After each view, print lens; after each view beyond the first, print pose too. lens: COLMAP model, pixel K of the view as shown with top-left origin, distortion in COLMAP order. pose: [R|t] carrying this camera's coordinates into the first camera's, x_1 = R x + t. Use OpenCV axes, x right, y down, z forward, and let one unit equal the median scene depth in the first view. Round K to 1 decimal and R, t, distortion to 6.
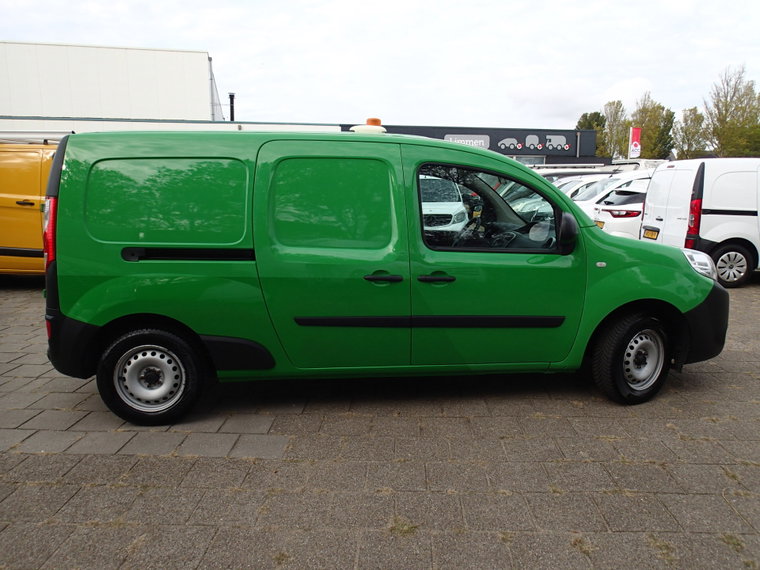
lens RADIAL K [[565.5, 0, 387.5], [0, 565.5, 281.3], [0, 0, 1]] dist [0.002253, -0.005955]
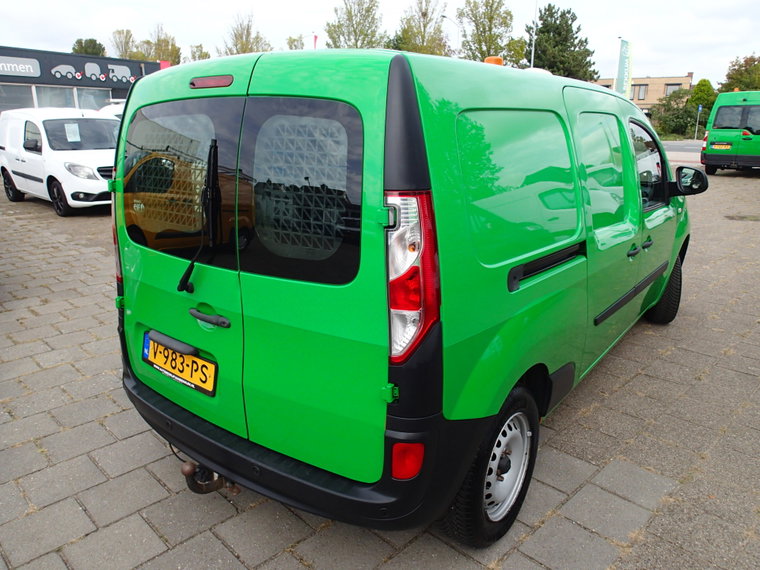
lens RADIAL K [[565.5, 0, 387.5], [0, 565.5, 281.3], [0, 0, 1]] dist [0.002253, -0.005955]
pose [[0.700088, -0.189341, 0.688496, -0.084785], [0.113666, 0.981460, 0.154328, -0.013486], [-0.704952, -0.029785, 0.708629, 0.060050]]
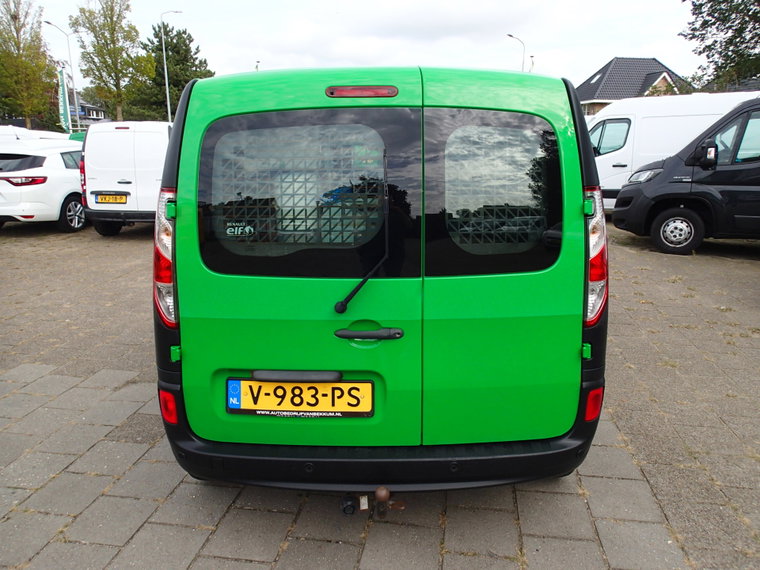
lens RADIAL K [[565.5, 0, 387.5], [0, 565.5, 281.3], [0, 0, 1]] dist [0.002253, -0.005955]
pose [[0.140511, -0.235124, 0.961755, -0.110063], [0.163991, 0.963502, 0.211592, -0.019361], [-0.976403, 0.127988, 0.173941, 0.100968]]
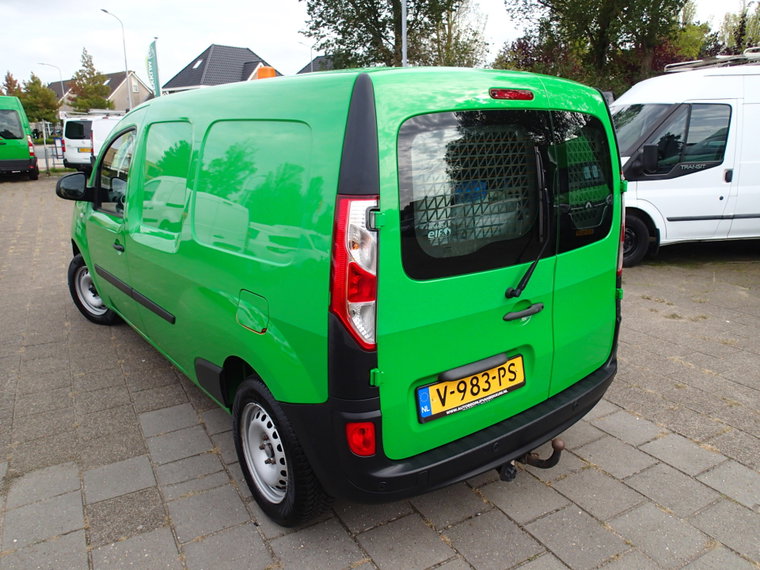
lens RADIAL K [[565.5, 0, 387.5], [0, 565.5, 281.3], [0, 0, 1]] dist [0.002253, -0.005955]
pose [[-0.510066, -0.225142, 0.830147, -0.101379], [0.140951, 0.930210, 0.338885, -0.029098], [-0.848508, 0.289864, -0.442734, 0.151528]]
